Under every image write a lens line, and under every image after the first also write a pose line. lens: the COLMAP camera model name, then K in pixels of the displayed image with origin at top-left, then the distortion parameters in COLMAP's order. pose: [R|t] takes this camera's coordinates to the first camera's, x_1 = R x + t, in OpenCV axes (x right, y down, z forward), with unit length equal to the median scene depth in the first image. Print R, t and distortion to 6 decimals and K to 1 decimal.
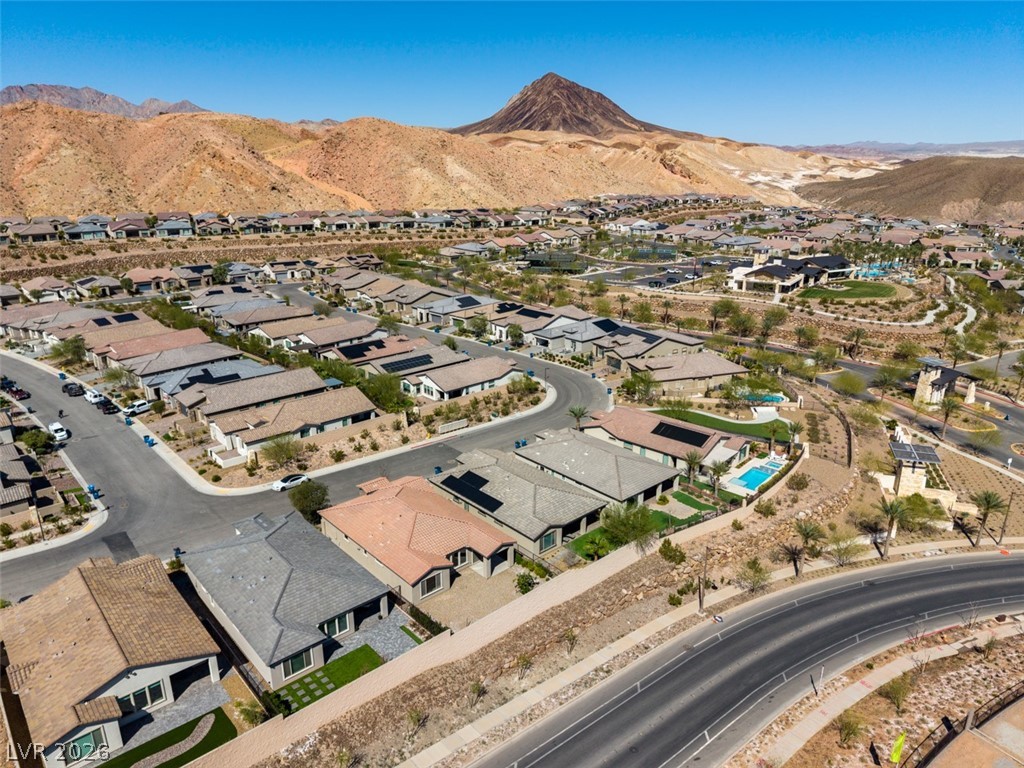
lens RADIAL K [[684.4, 0, 512.1], [0, 684.4, 386.2], [0, 0, 1]] dist [0.030647, -0.033342]
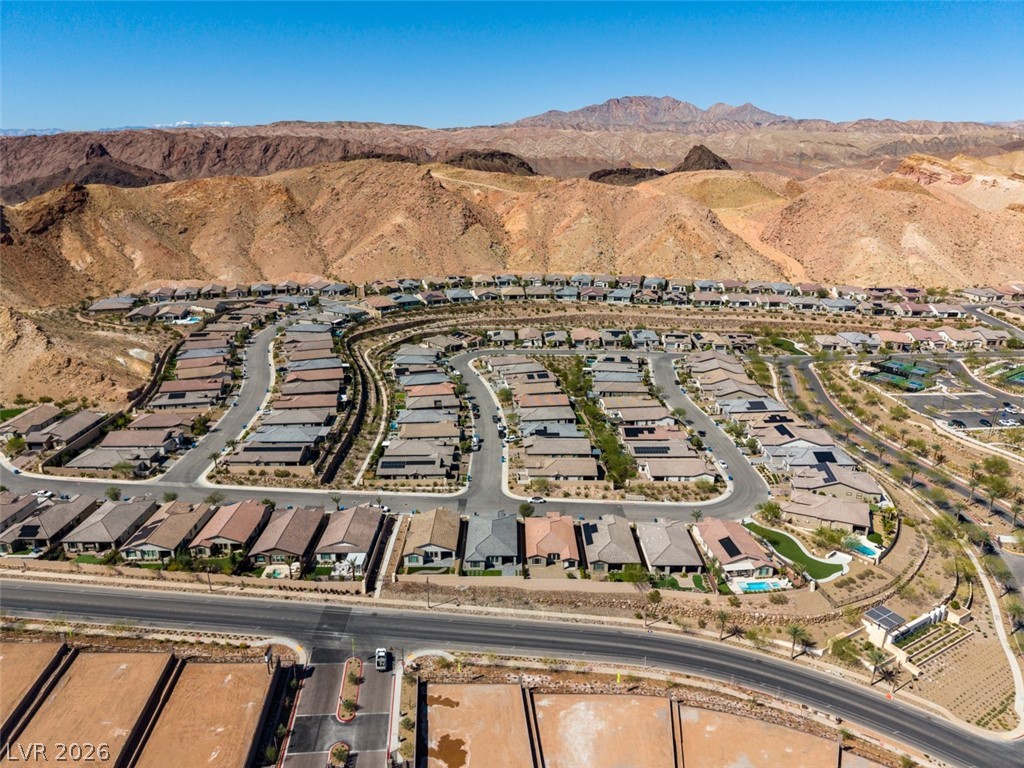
lens RADIAL K [[680.8, 0, 512.0], [0, 680.8, 384.0], [0, 0, 1]] dist [0.075932, -0.107750]
pose [[0.746759, 0.211772, -0.630479, 0.354344], [-0.209719, 0.974569, 0.078950, -0.146548], [0.631164, 0.073267, 0.772181, -0.290092]]
